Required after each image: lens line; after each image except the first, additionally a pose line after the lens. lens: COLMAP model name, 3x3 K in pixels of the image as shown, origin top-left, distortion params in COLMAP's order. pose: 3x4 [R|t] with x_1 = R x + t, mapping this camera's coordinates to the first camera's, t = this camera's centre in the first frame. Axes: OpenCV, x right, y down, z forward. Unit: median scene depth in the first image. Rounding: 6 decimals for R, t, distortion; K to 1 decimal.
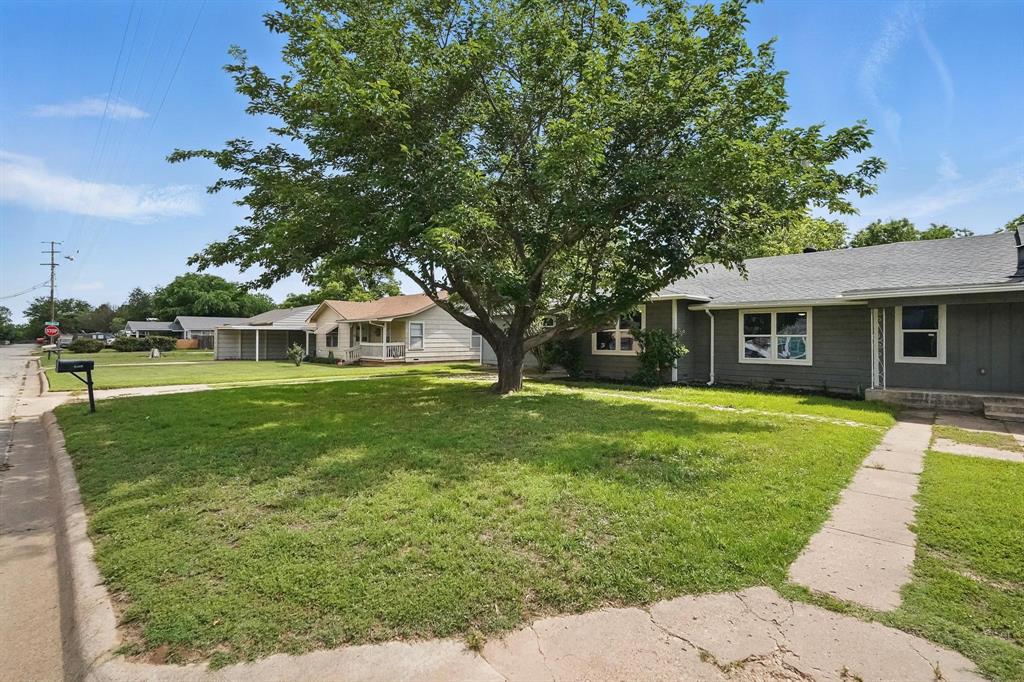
lens RADIAL K [[410.9, 0, 512.0], [0, 410.9, 341.0], [0, 0, 1]] dist [-0.002305, -0.000167]
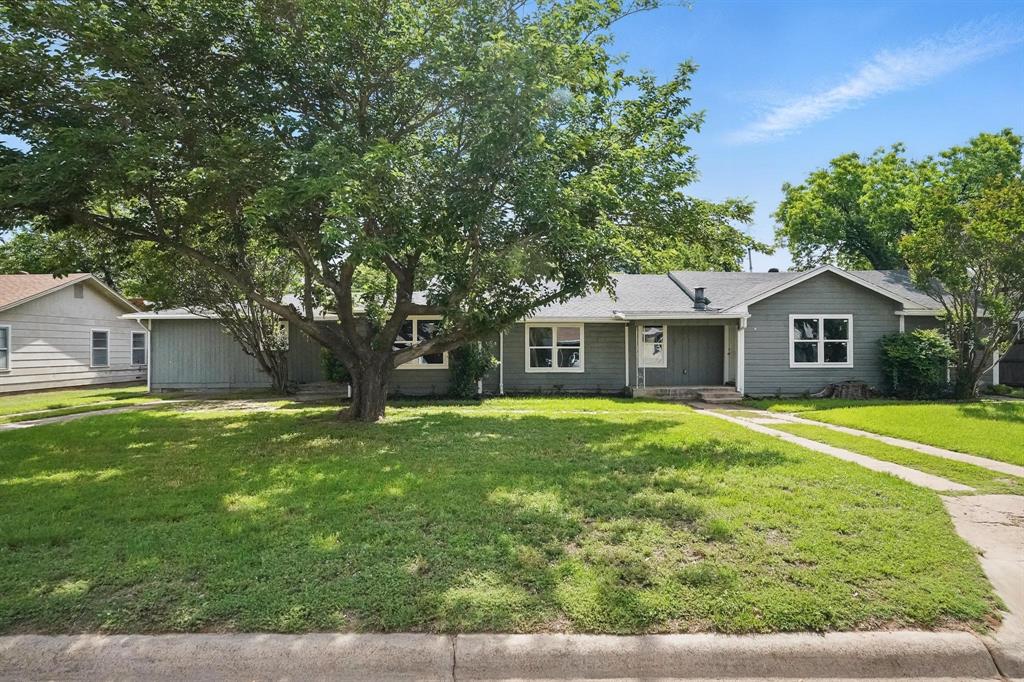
lens RADIAL K [[471.1, 0, 501.9], [0, 471.1, 344.8], [0, 0, 1]] dist [-0.015878, 0.011366]
pose [[0.774786, -0.001375, 0.632222, -0.340759], [0.011344, 0.999867, -0.011727, -0.007476], [-0.632121, 0.016258, 0.774699, 0.096688]]
